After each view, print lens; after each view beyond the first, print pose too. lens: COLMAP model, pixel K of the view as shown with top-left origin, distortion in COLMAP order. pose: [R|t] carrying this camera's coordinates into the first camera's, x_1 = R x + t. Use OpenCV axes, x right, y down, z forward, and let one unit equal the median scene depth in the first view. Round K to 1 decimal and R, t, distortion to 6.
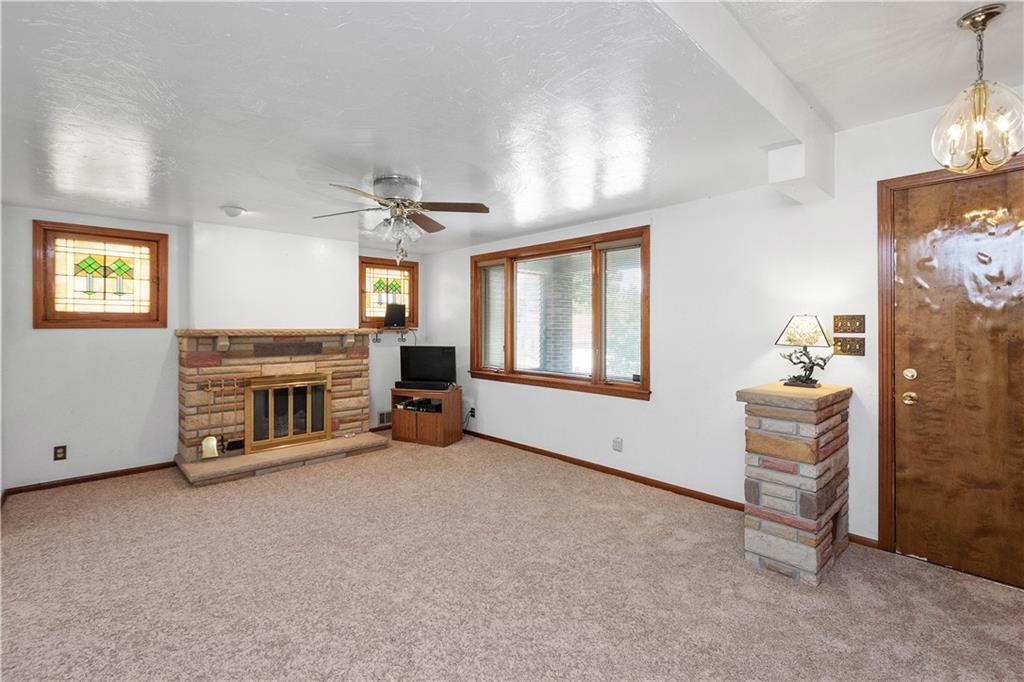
lens RADIAL K [[456.8, 0, 512.0], [0, 456.8, 325.4], [0, 0, 1]] dist [0.013499, -0.000265]
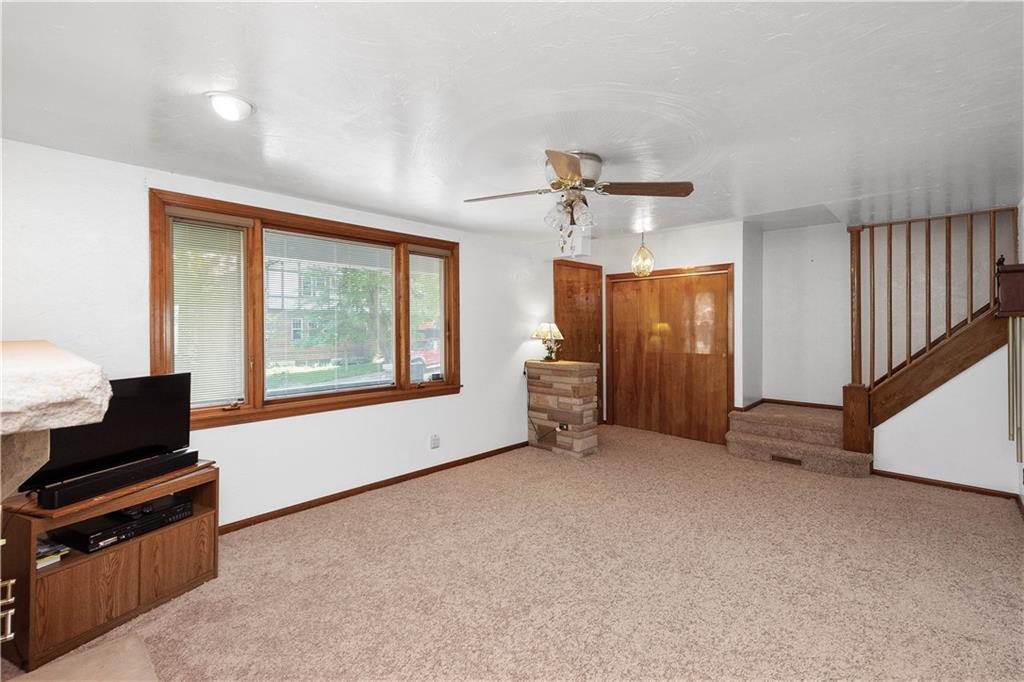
lens RADIAL K [[456.8, 0, 512.0], [0, 456.8, 325.4], [0, 0, 1]] dist [0.013499, -0.000265]
pose [[-0.054421, 0.005338, 0.998504, -0.738218], [0.001864, 0.999985, -0.005245, -0.001839], [-0.998516, 0.001575, -0.054430, 0.784242]]
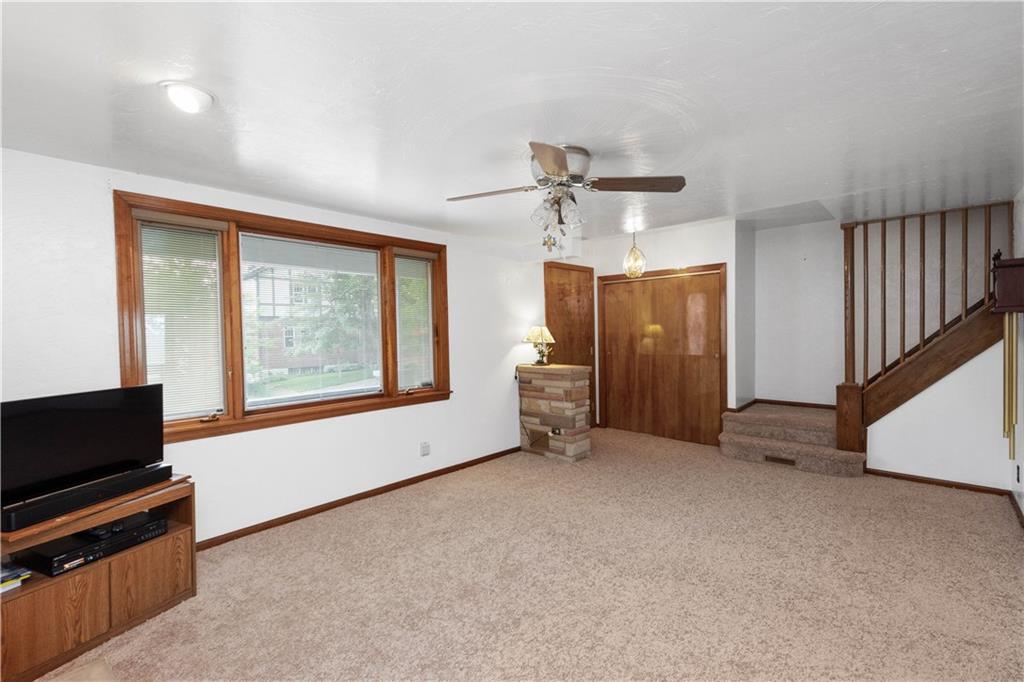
lens RADIAL K [[455.1, 0, 512.0], [0, 455.1, 341.0], [0, 0, 1]] dist [0.011187, 0.000399]
pose [[-0.068038, -0.018578, 0.997510, -0.715186], [0.017620, 0.999648, 0.019819, -0.001143], [-0.997527, 0.018925, -0.067686, 0.774714]]
